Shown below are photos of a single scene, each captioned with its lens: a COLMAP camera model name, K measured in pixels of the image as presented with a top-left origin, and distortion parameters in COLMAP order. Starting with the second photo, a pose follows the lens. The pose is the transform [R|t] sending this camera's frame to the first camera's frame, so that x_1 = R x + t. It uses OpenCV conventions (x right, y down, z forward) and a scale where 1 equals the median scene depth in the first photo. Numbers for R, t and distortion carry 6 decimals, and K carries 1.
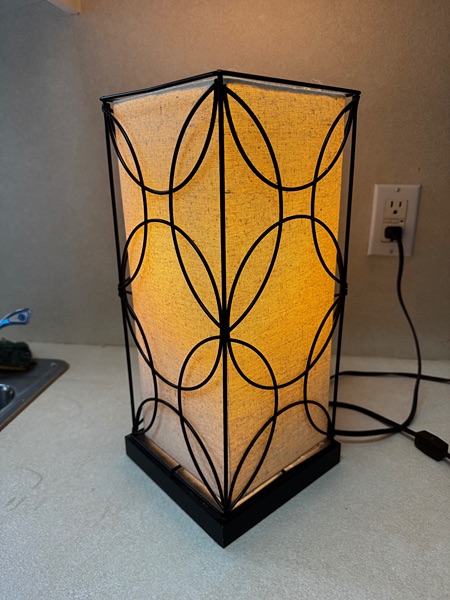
lens RADIAL K [[394.2, 0, 225.0], [0, 394.2, 300.0], [0, 0, 1]] dist [-0.005954, -0.006552]
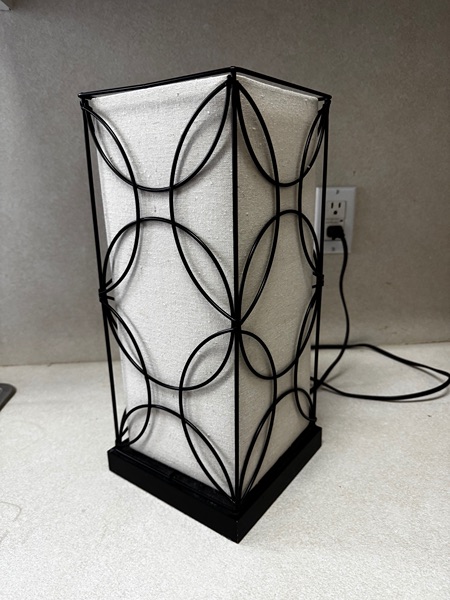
lens RADIAL K [[394.2, 0, 225.0], [0, 394.2, 300.0], [0, 0, 1]] dist [-0.005954, -0.006552]
pose [[0.978167, -0.067687, 0.196490, -0.168440], [0.072588, 0.997202, -0.017839, 0.025756], [-0.194733, 0.031712, 0.980344, 0.005603]]
